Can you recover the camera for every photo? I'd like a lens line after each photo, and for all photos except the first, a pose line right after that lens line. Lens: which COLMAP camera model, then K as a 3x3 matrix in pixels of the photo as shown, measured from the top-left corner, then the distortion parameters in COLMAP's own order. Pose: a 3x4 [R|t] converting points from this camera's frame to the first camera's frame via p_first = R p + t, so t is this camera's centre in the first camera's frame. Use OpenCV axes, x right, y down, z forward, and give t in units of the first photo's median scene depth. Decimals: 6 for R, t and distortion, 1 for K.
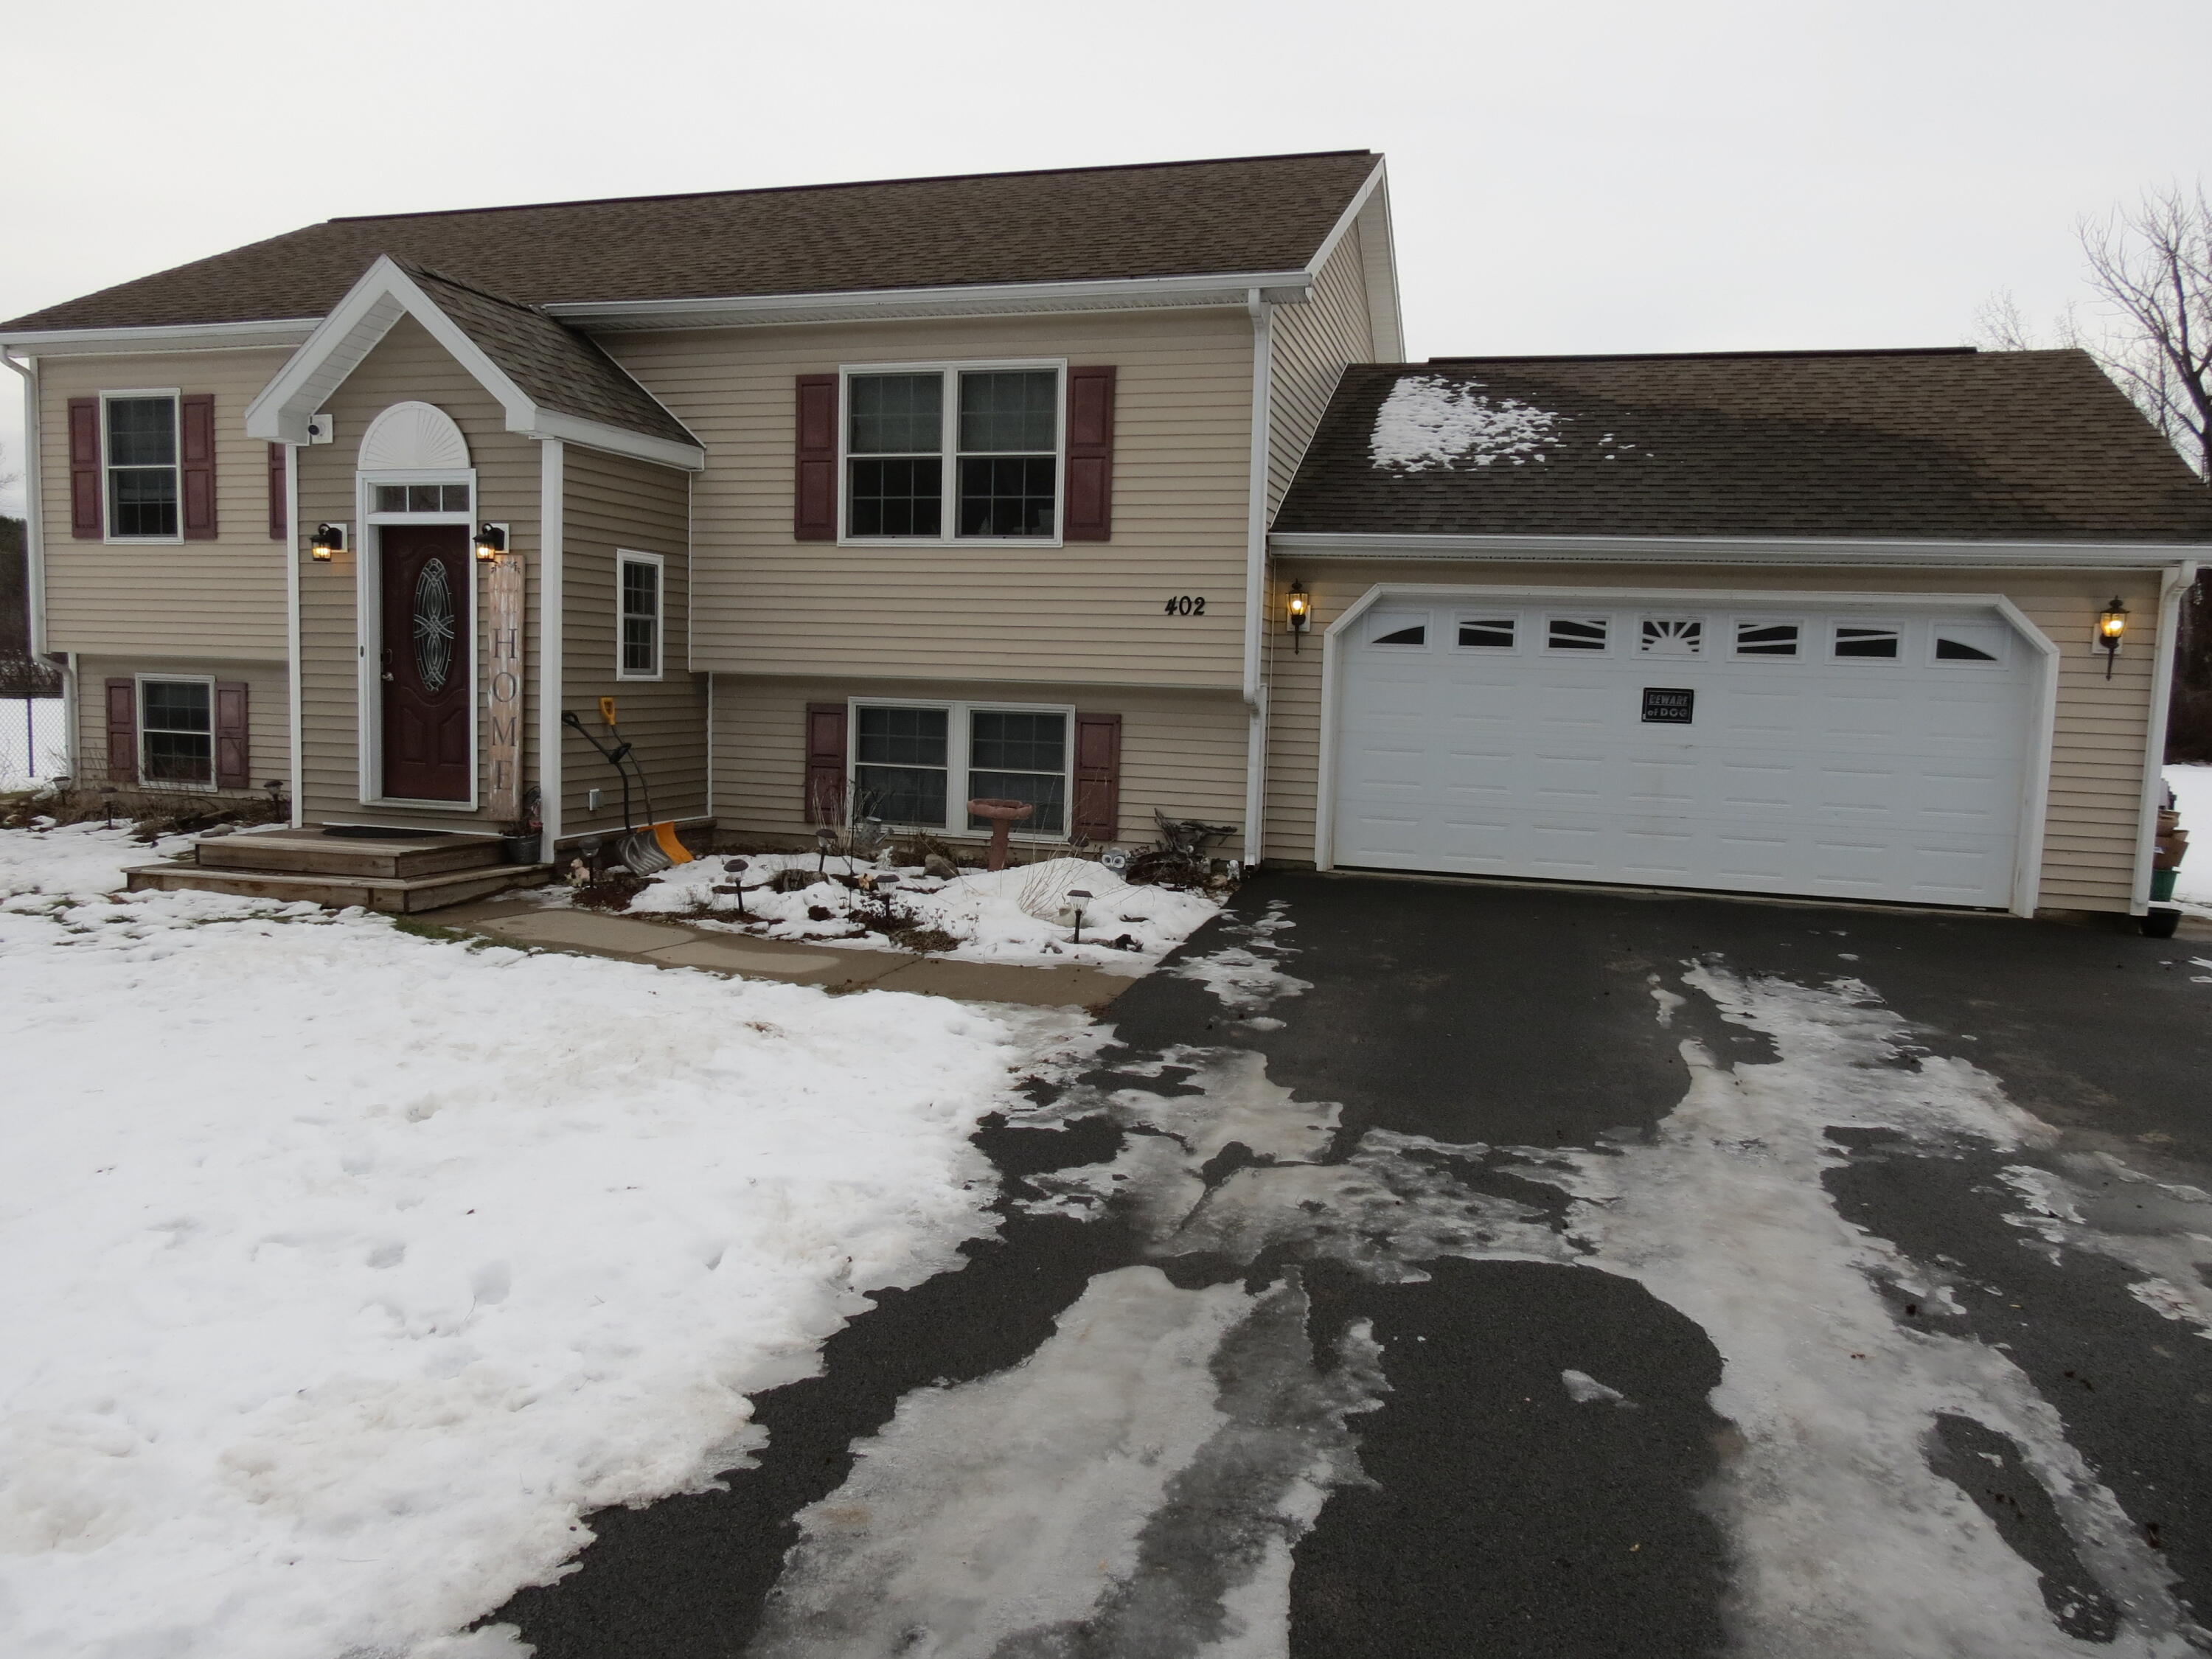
lens RADIAL K [[1570.5, 0, 1099.1], [0, 1570.5, 834.8], [0, 0, 1]] dist [-0.036365, 0.019774]
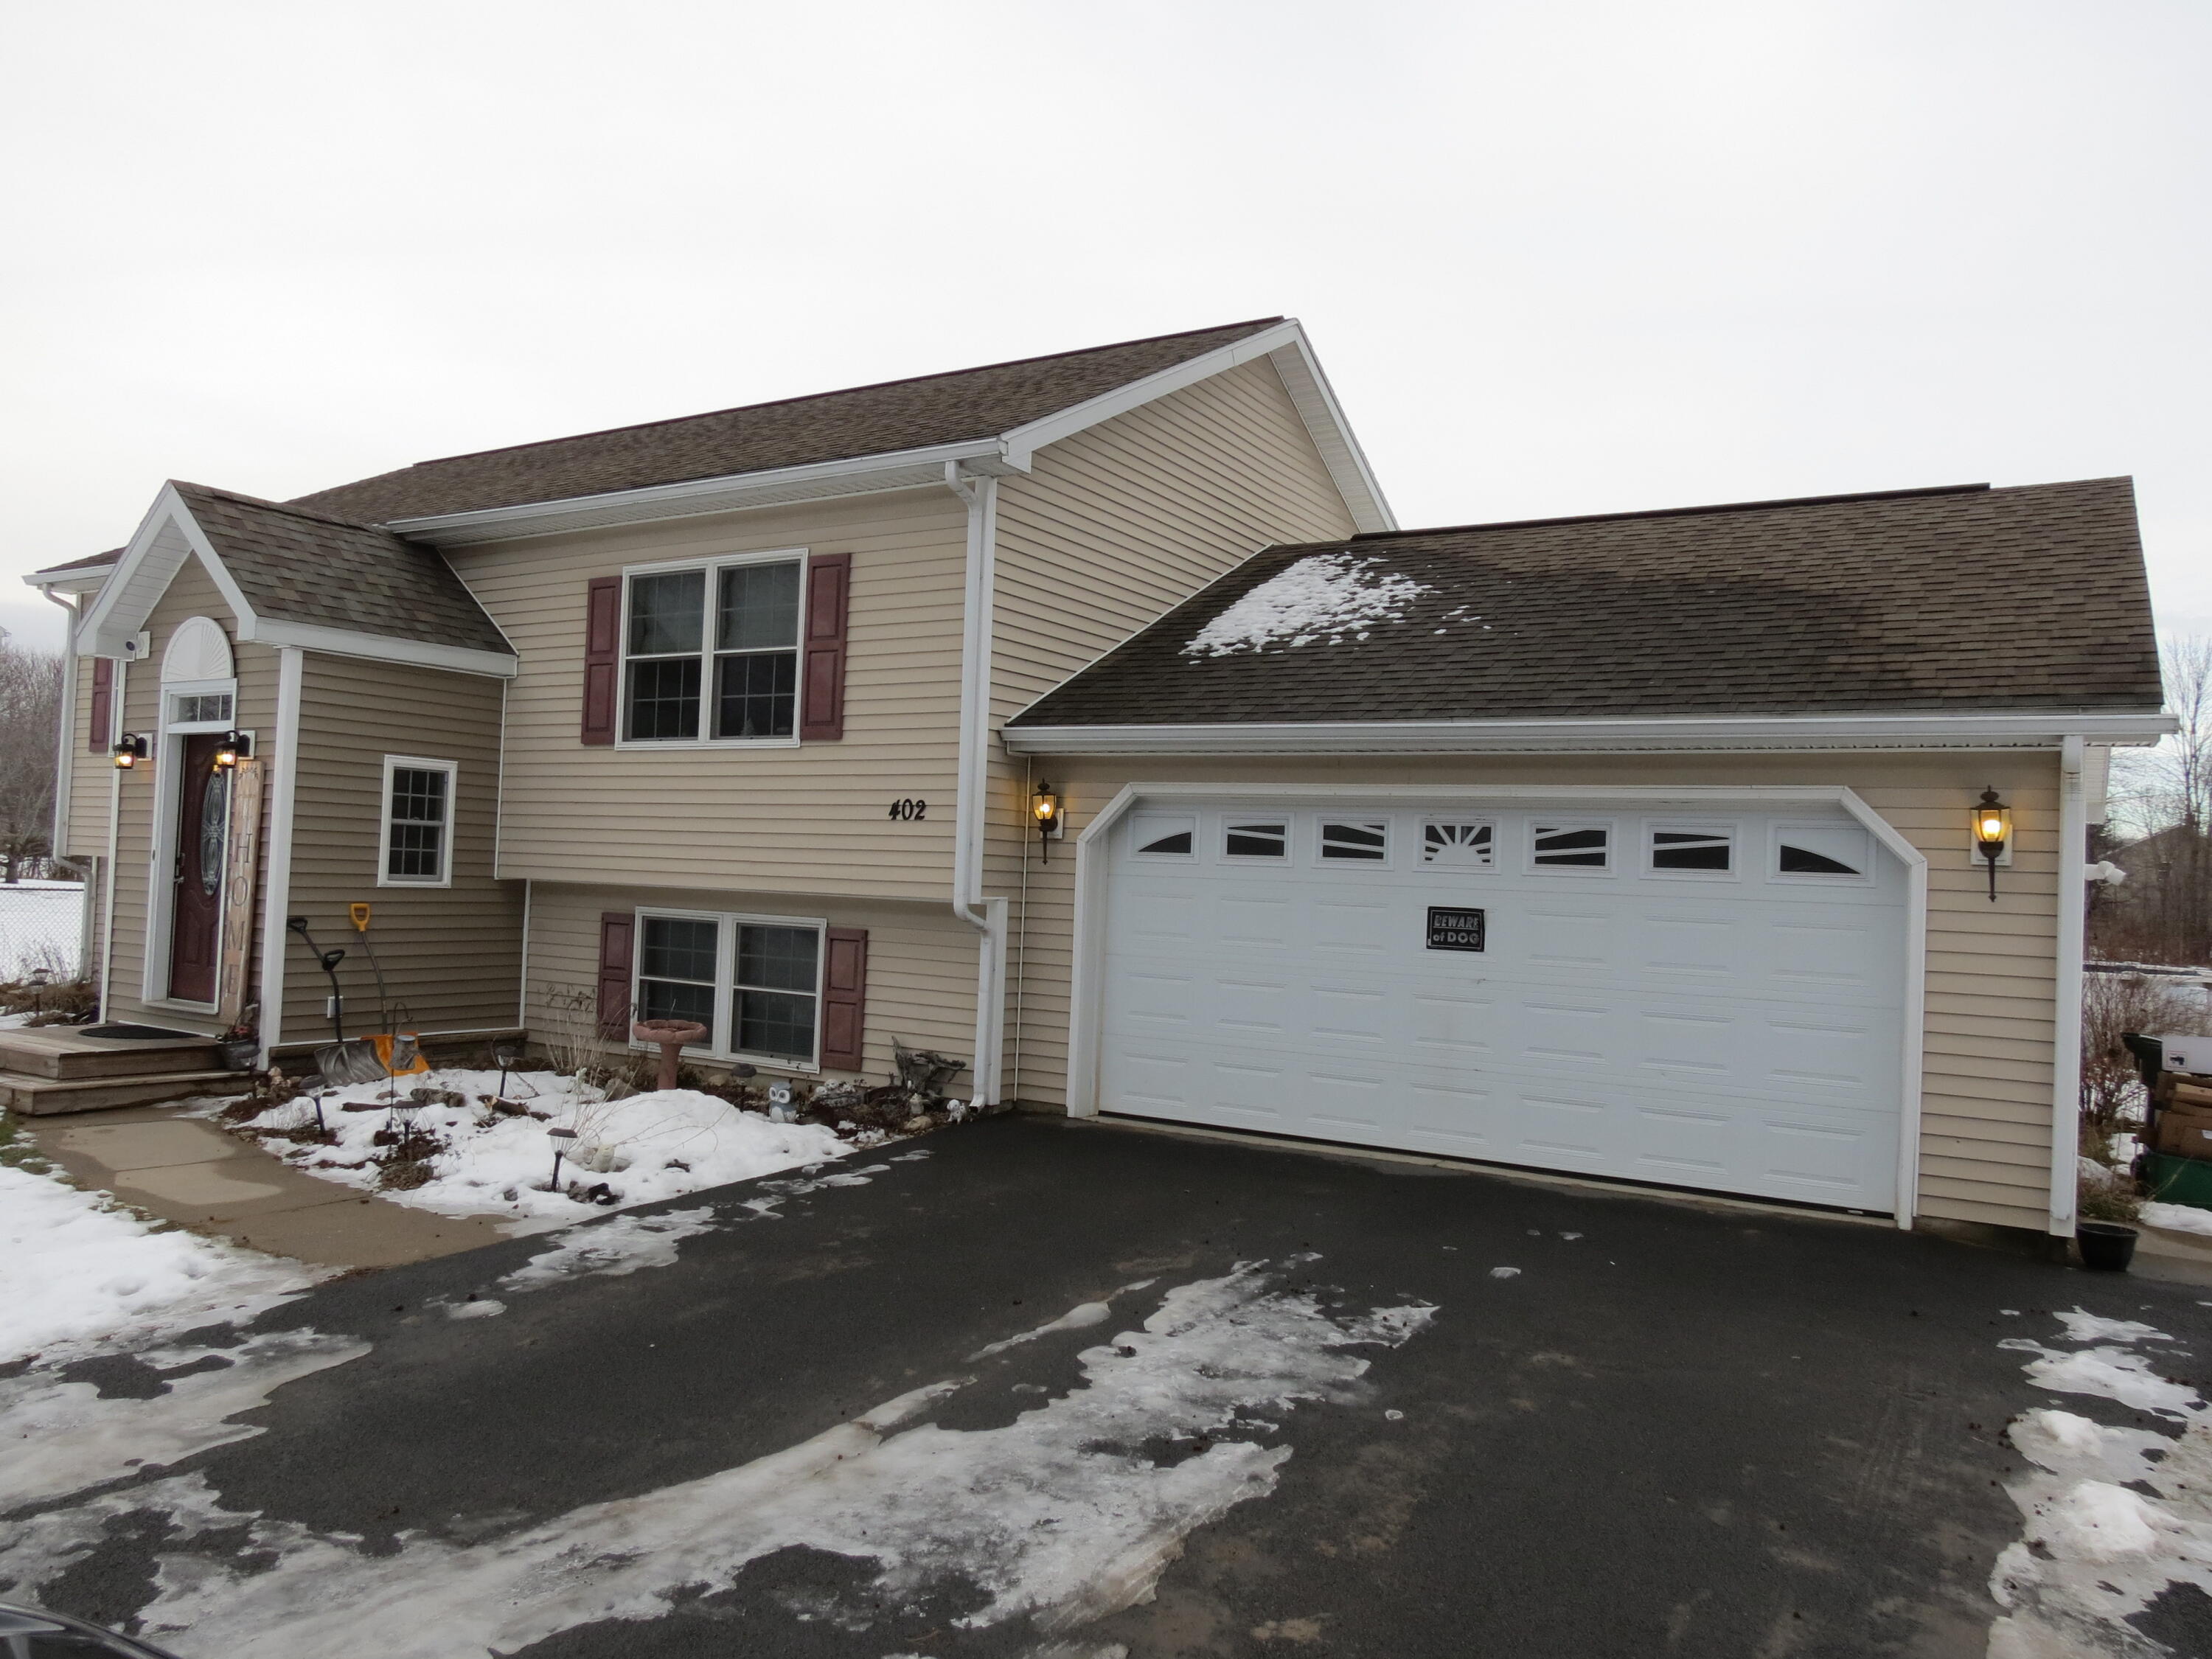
lens RADIAL K [[1570.5, 0, 1098.4], [0, 1570.5, 837.6], [0, 0, 1]] dist [-0.036365, 0.019774]
pose [[0.965374, 0.000865, -0.260868, 0.386613], [-0.036020, 0.990858, -0.130011, -0.017498], [0.258371, 0.134906, 0.956580, 0.171454]]
